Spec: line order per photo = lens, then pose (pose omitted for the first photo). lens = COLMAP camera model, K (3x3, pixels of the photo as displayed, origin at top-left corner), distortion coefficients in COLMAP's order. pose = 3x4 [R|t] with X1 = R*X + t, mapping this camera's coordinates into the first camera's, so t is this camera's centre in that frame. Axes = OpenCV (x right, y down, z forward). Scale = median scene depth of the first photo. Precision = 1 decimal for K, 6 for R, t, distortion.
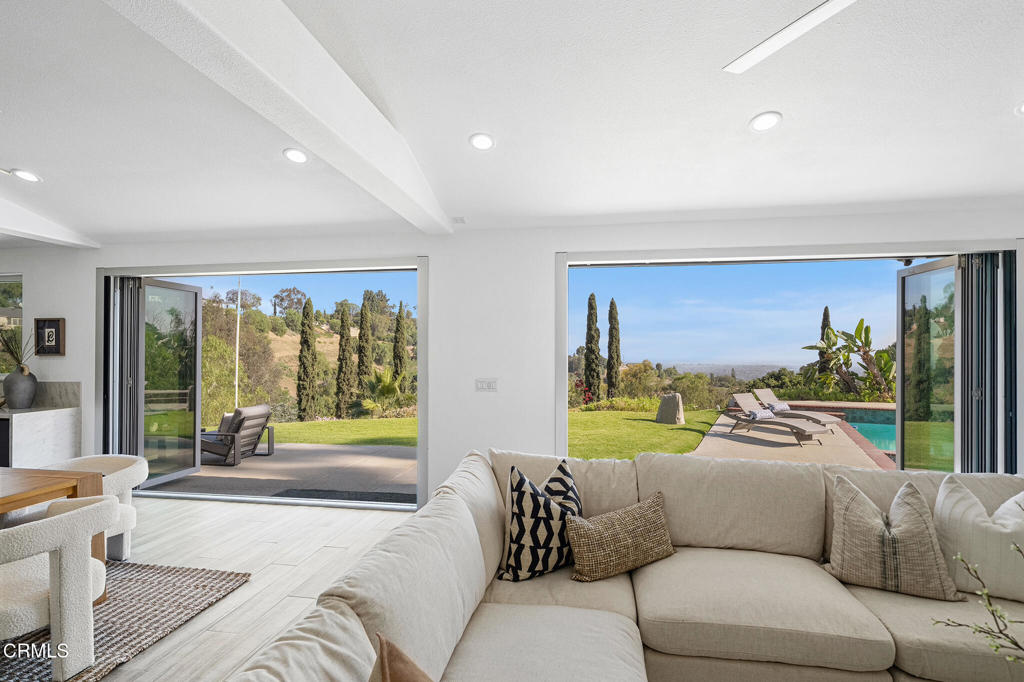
lens RADIAL K [[505.5, 0, 511.4], [0, 505.5, 354.6], [0, 0, 1]] dist [-0.000075, -0.000064]
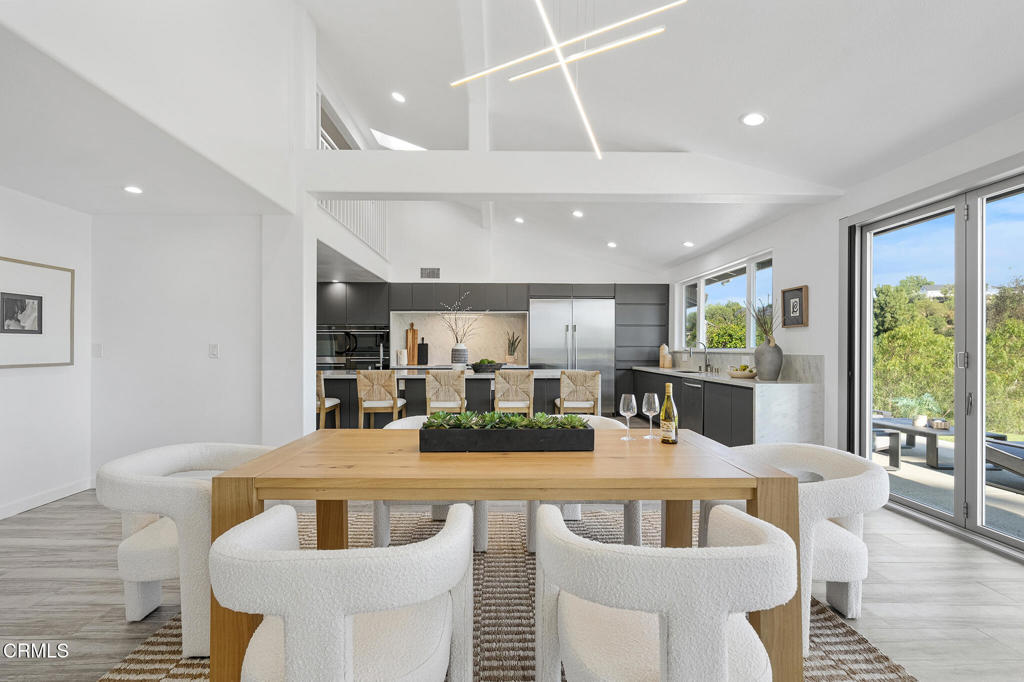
lens RADIAL K [[429.8, 0, 508.9], [0, 429.8, 349.7], [0, 0, 1]] dist [-0.000111, -0.000126]
pose [[0.173945, -0.000513, -0.984755, -0.215289], [-0.000298, 1.000000, -0.000573, 0.046532], [0.984755, 0.000393, 0.173945, 0.338550]]
